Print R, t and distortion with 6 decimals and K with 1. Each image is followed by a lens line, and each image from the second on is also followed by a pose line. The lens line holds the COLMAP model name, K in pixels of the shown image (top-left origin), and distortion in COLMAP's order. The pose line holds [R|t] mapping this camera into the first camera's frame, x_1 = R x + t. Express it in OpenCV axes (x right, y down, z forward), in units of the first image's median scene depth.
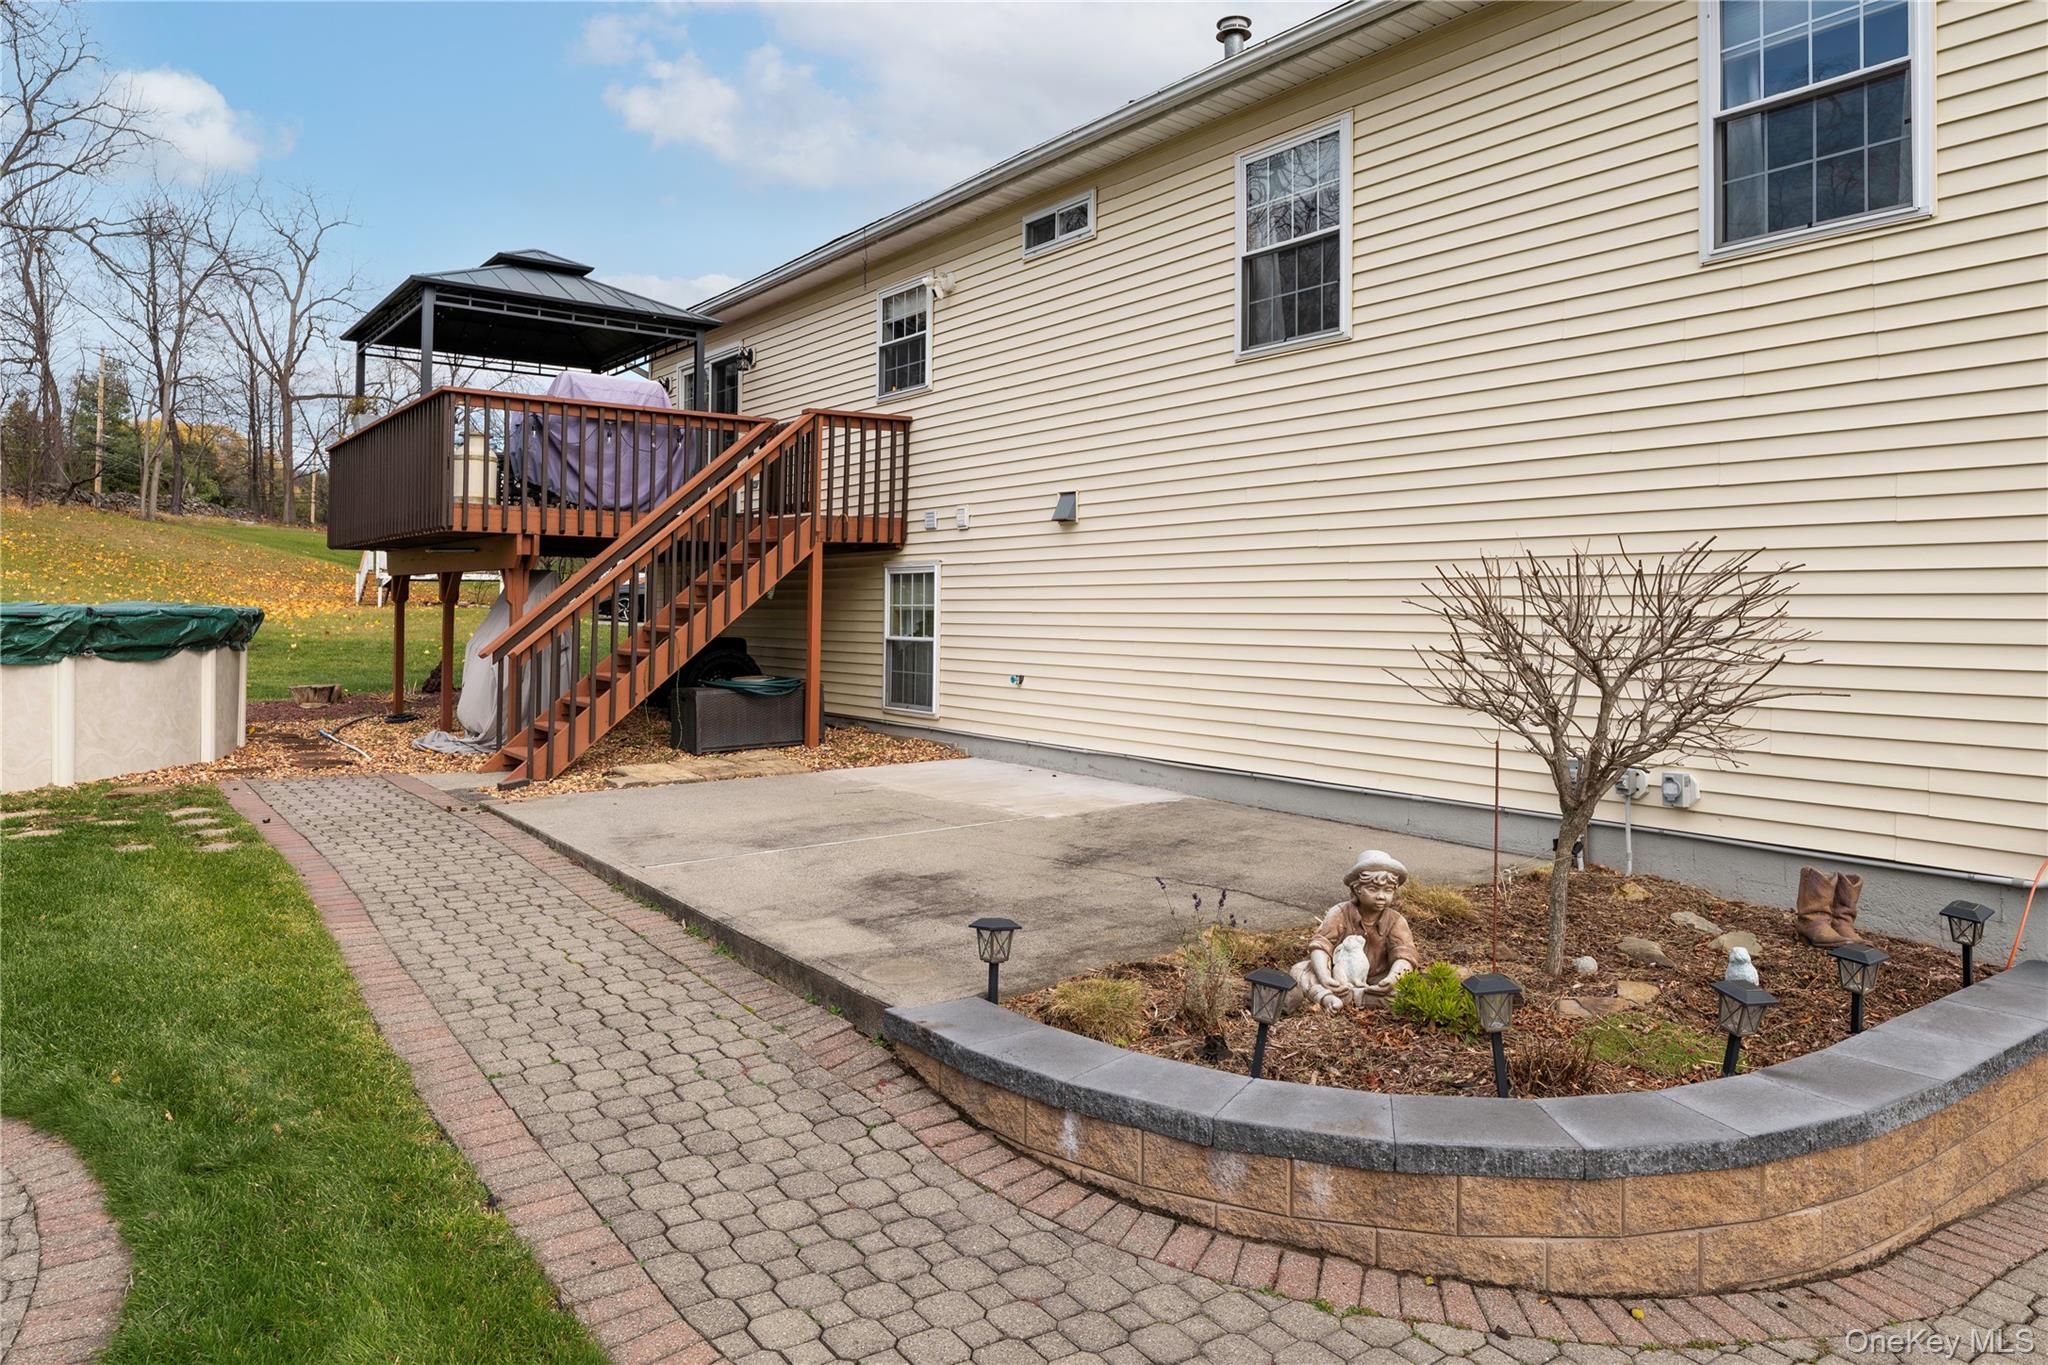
lens RADIAL K [[1345.7, 0, 1041.4], [0, 1345.7, 581.3], [0, 0, 1]] dist [0.007838, 0.000835]
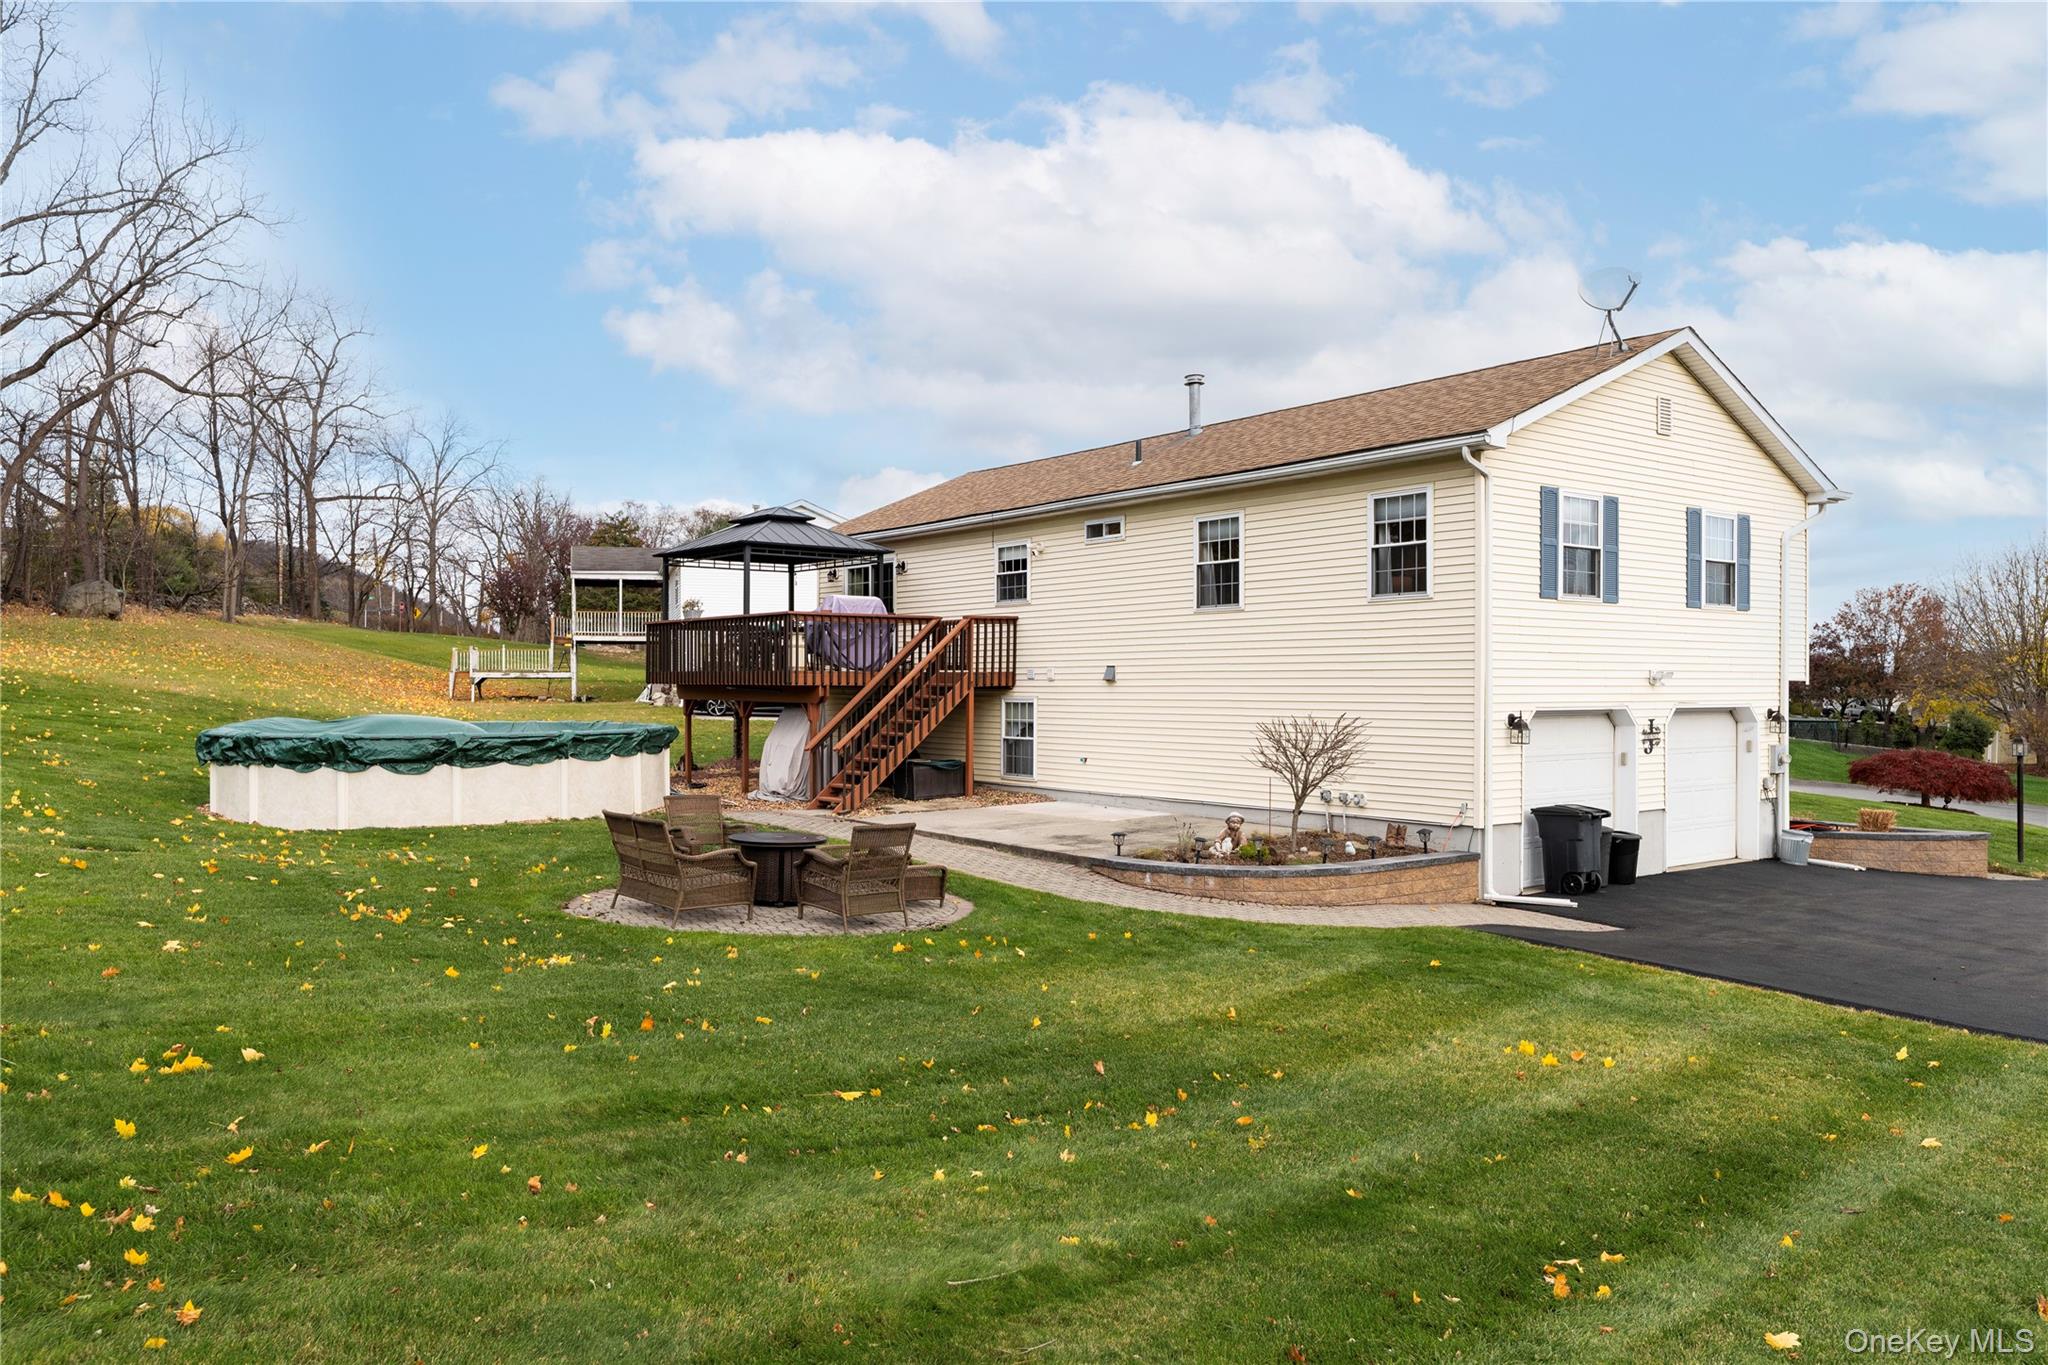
lens RADIAL K [[1428.0, 0, 1024.5], [0, 1428.0, 681.6], [0, 0, 1]] dist [-0.010172, -0.001183]
pose [[0.999843, -0.006996, 0.016274, -0.124367], [0.006692, 0.999803, 0.018672, -0.072124], [-0.016401, -0.018560, 0.999693, -0.965189]]
